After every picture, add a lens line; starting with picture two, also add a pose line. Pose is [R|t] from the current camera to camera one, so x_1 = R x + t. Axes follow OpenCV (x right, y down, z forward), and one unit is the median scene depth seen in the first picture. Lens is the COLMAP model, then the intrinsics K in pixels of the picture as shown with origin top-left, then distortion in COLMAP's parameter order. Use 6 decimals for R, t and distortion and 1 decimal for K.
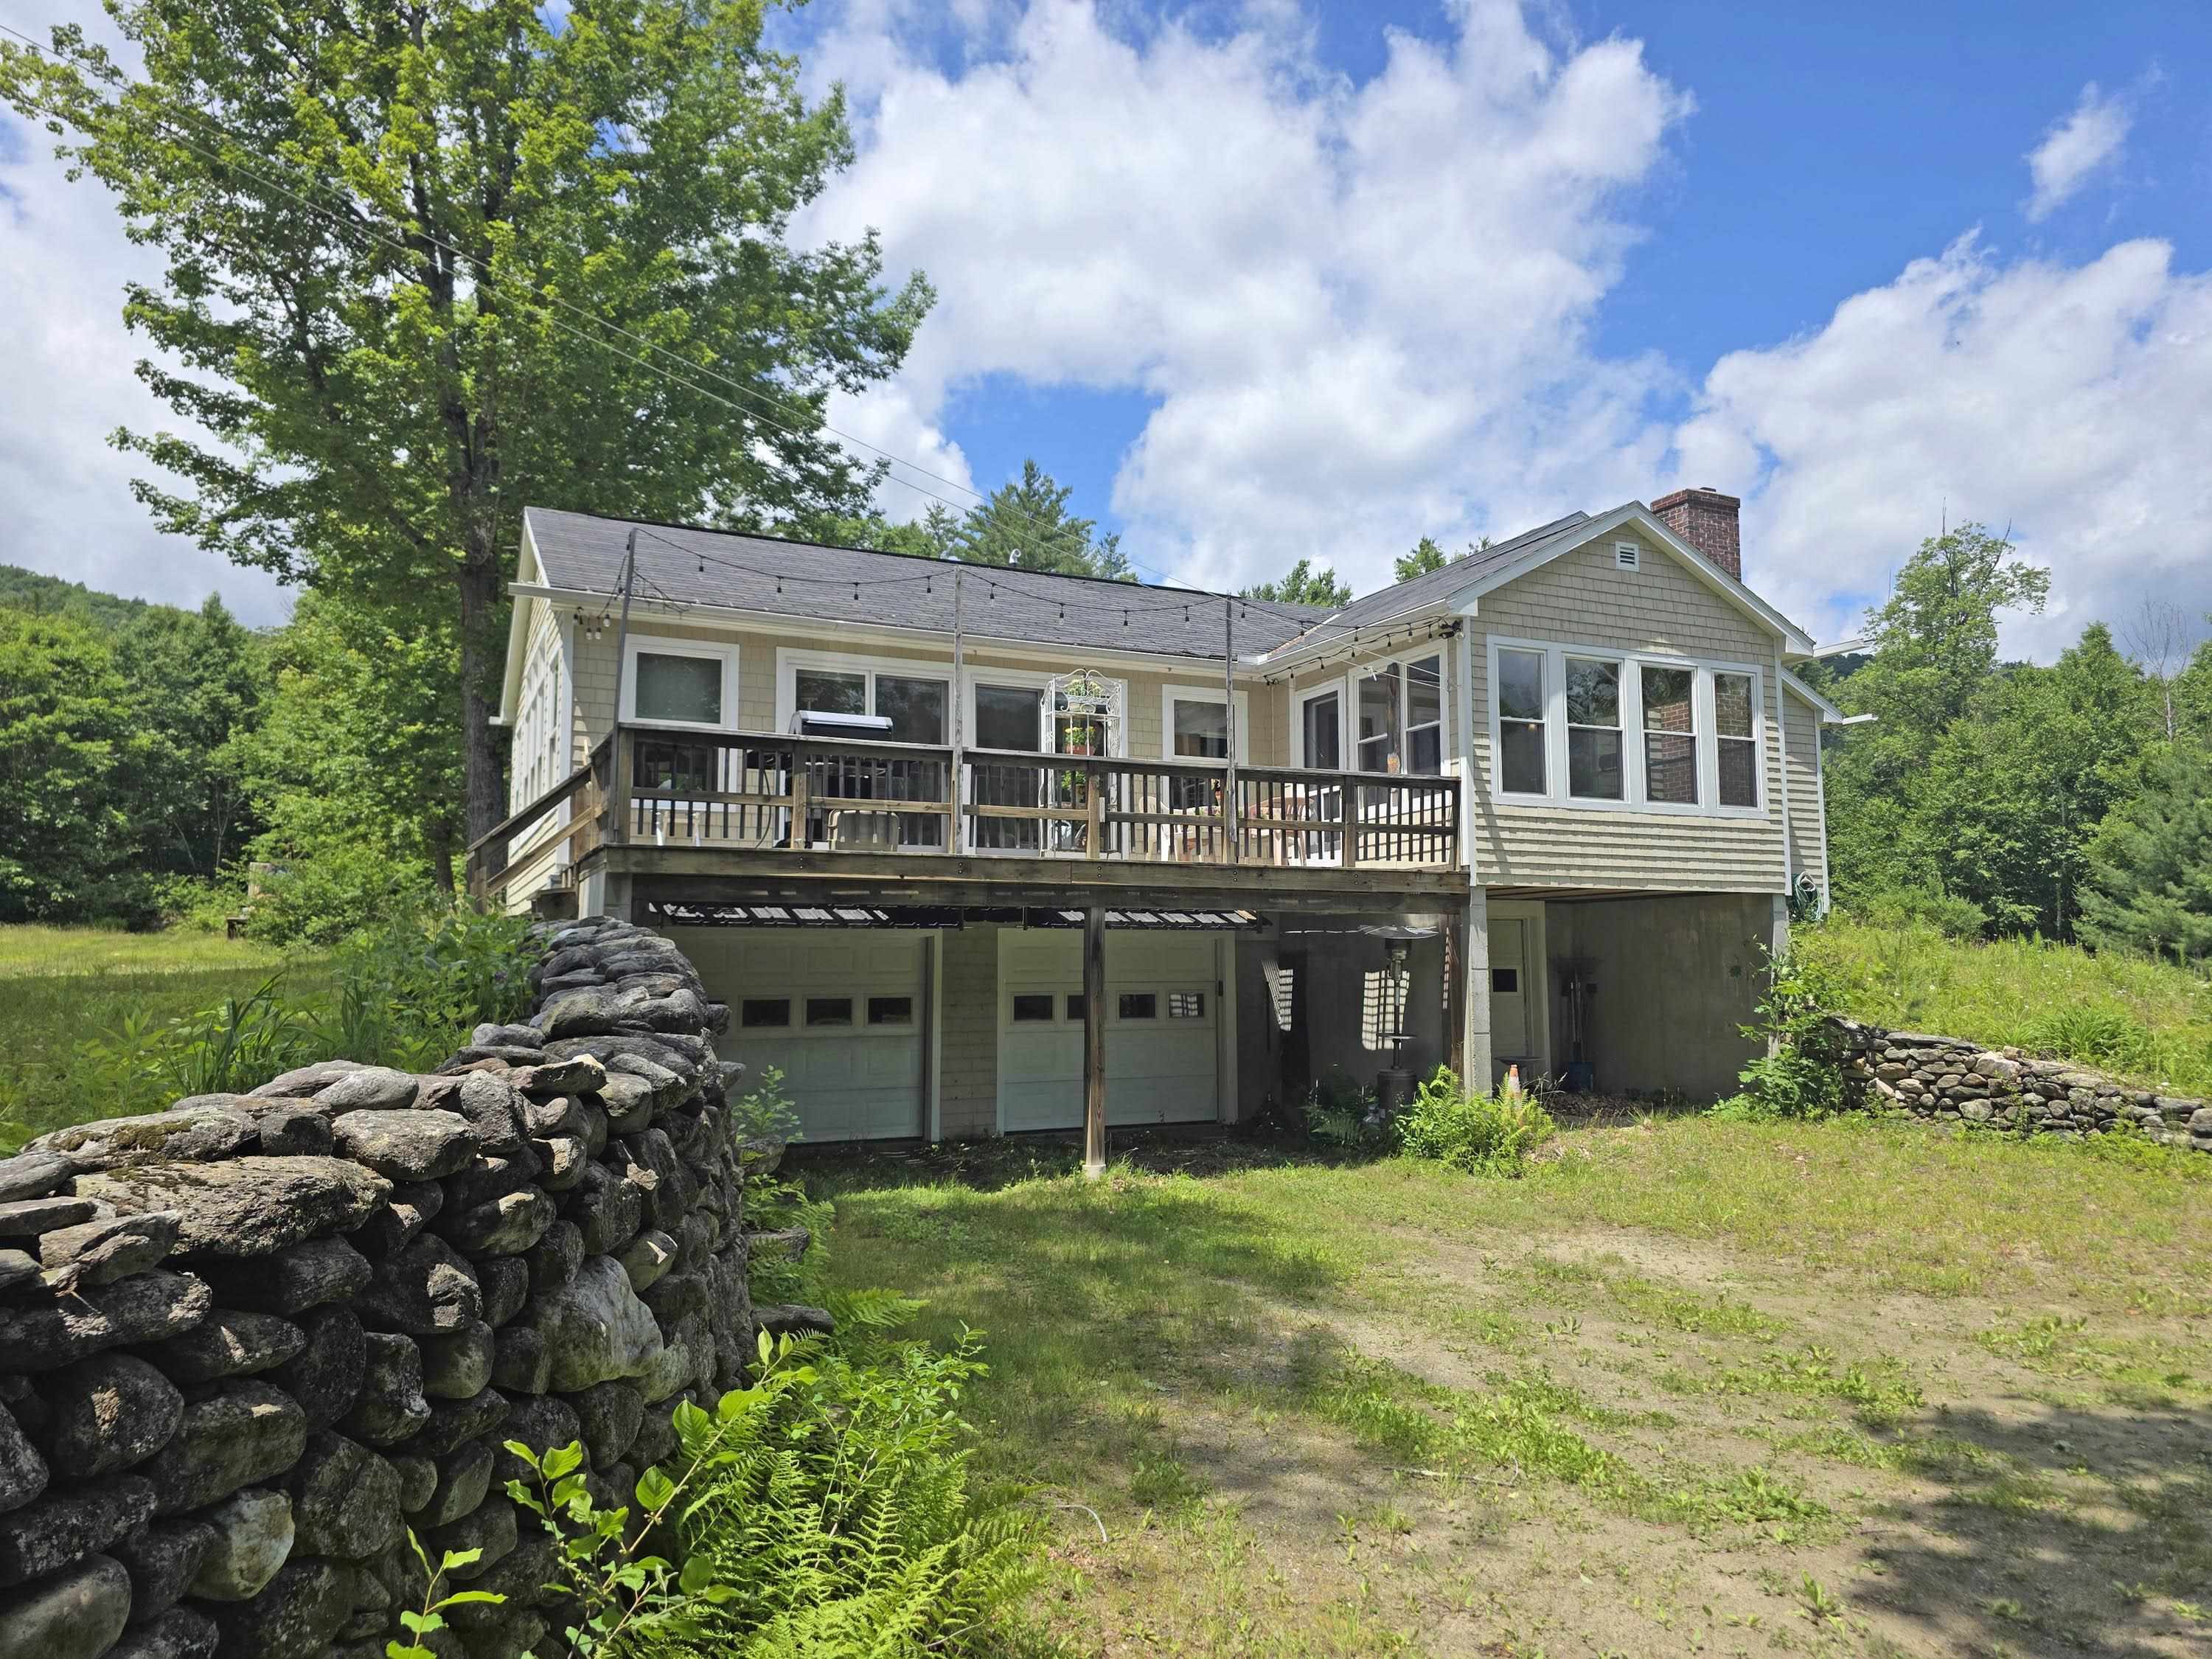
lens RADIAL K [[1481.0, 0, 1102.9], [0, 1481.0, 819.6], [0, 0, 1]] dist [0.052401, -0.044914]
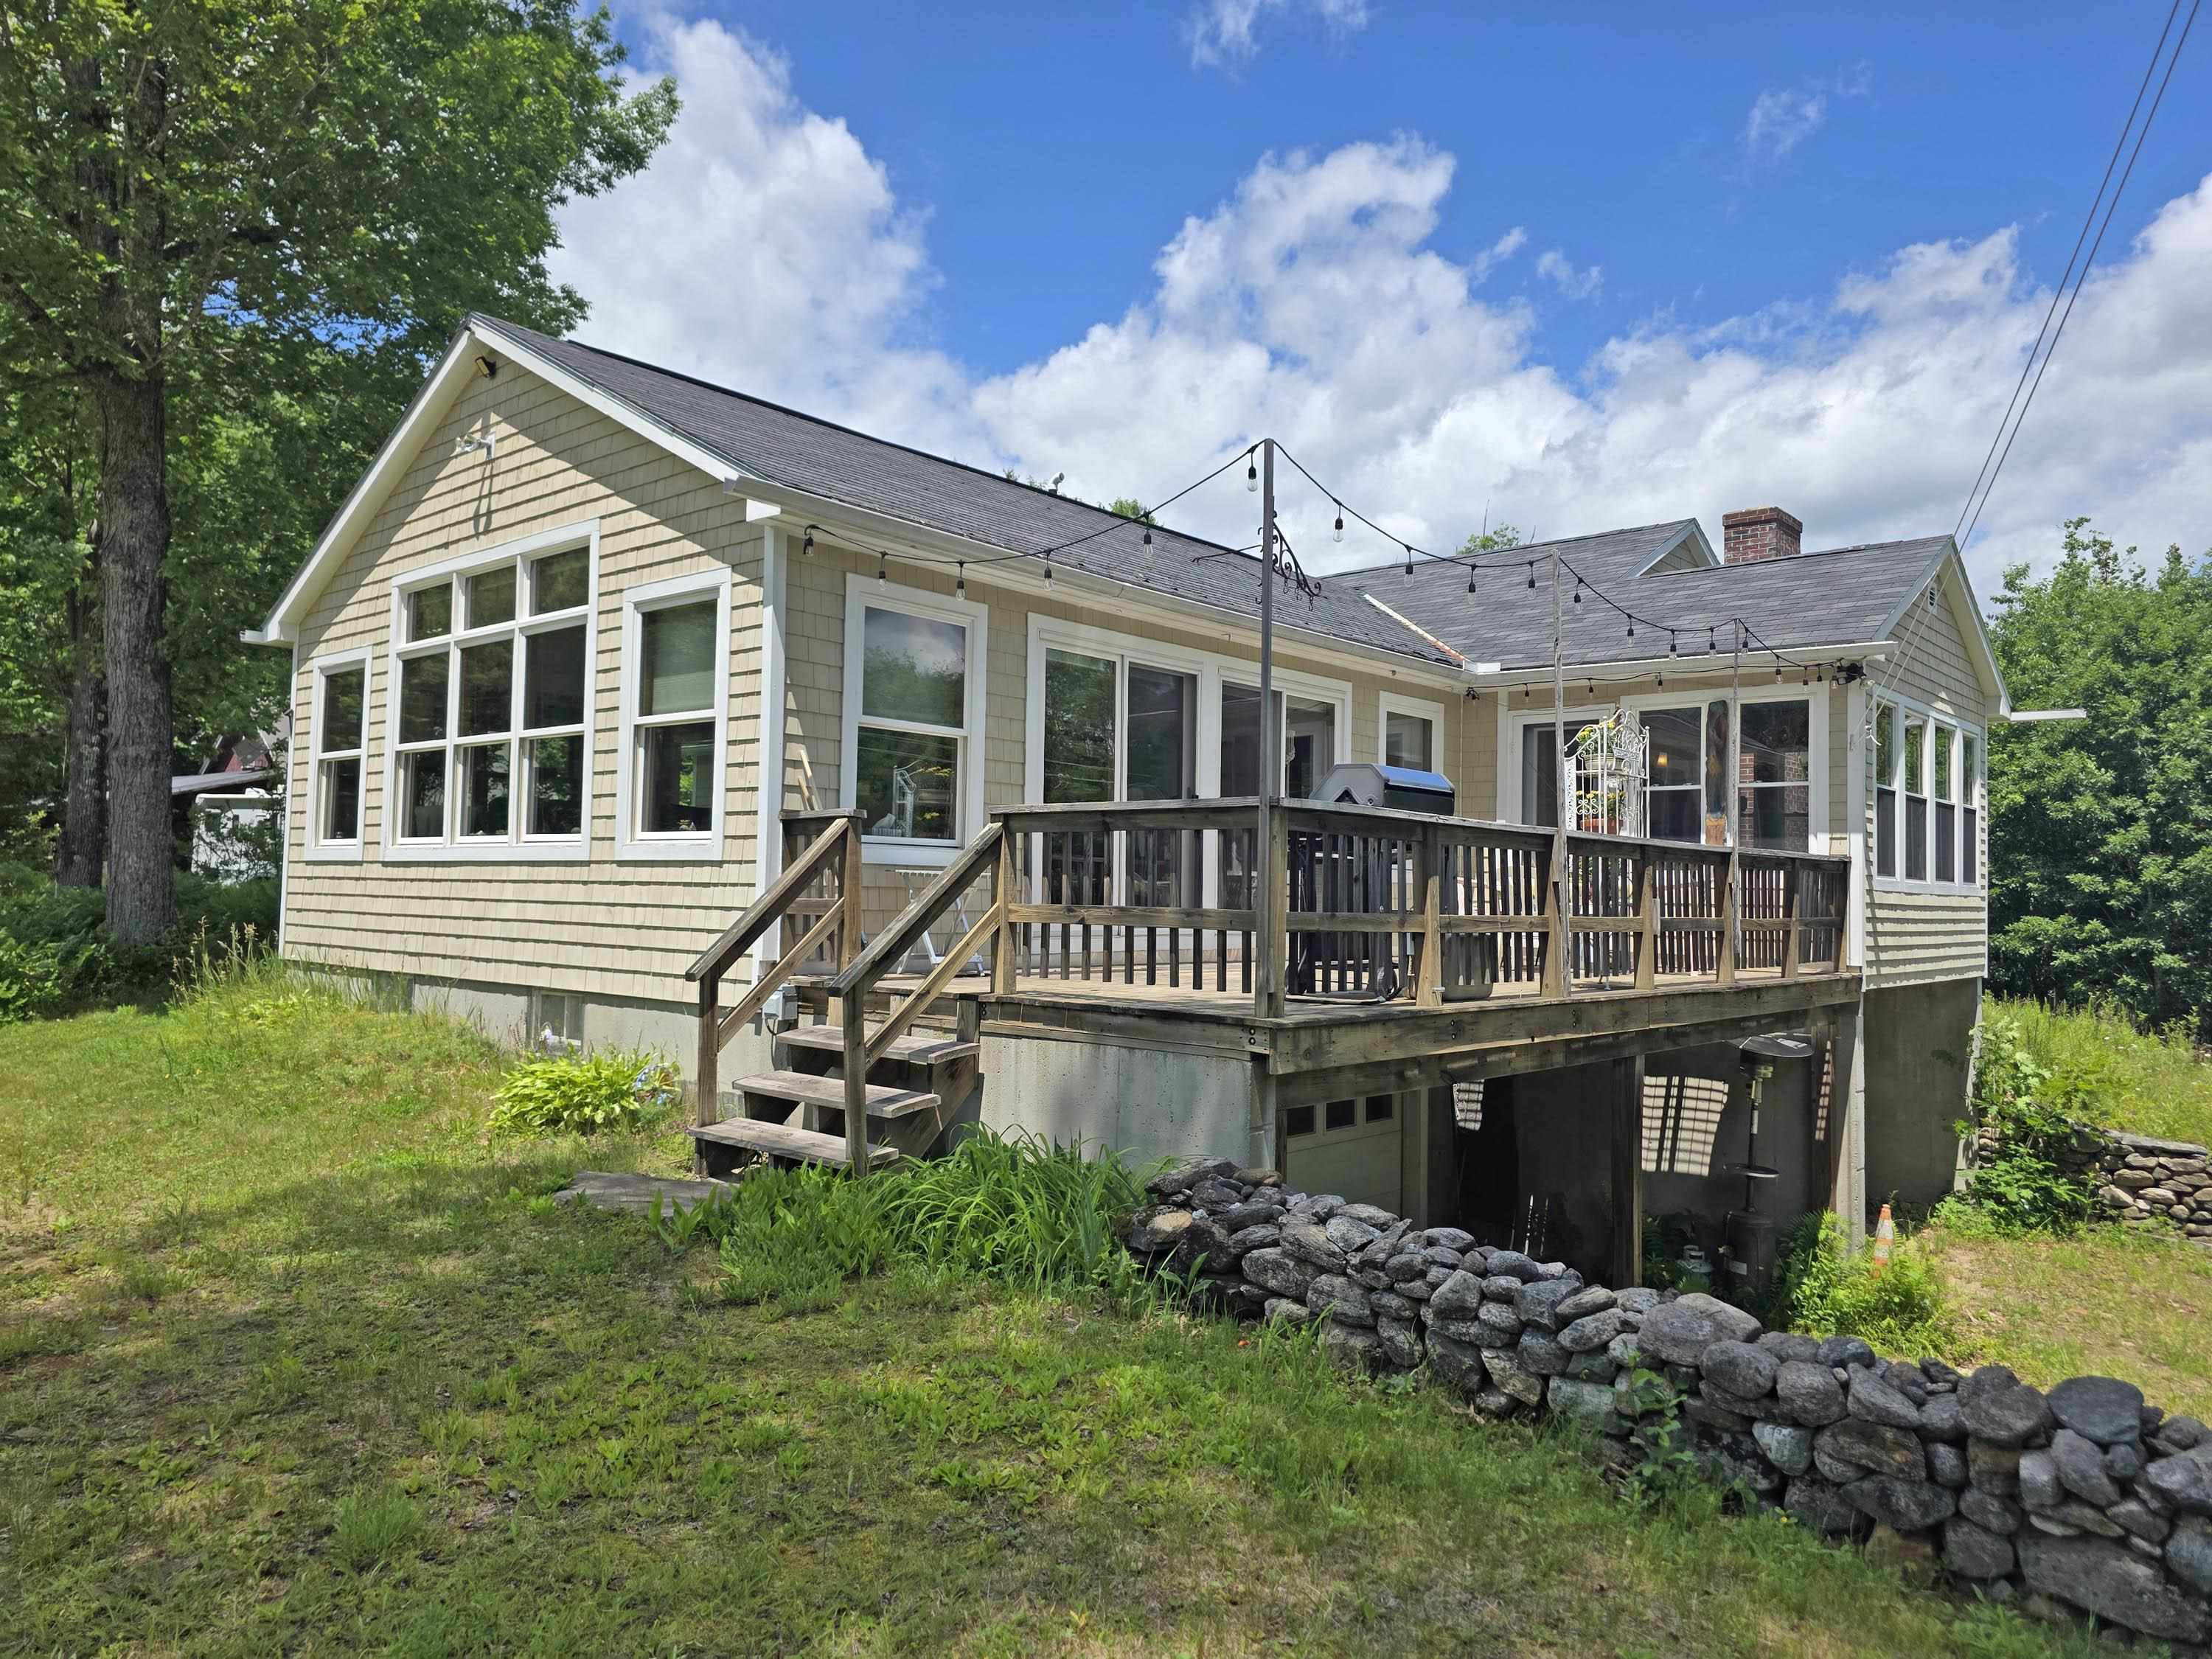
lens RADIAL K [[1481.0, 0, 1093.9], [0, 1481.0, 778.8], [0, 0, 1]] dist [0.052401, -0.044914]
pose [[0.921682, 0.051604, 0.384498, -0.445193], [-0.064177, 0.997739, 0.019931, -0.058690], [-0.382600, -0.043046, 0.922911, 0.388219]]
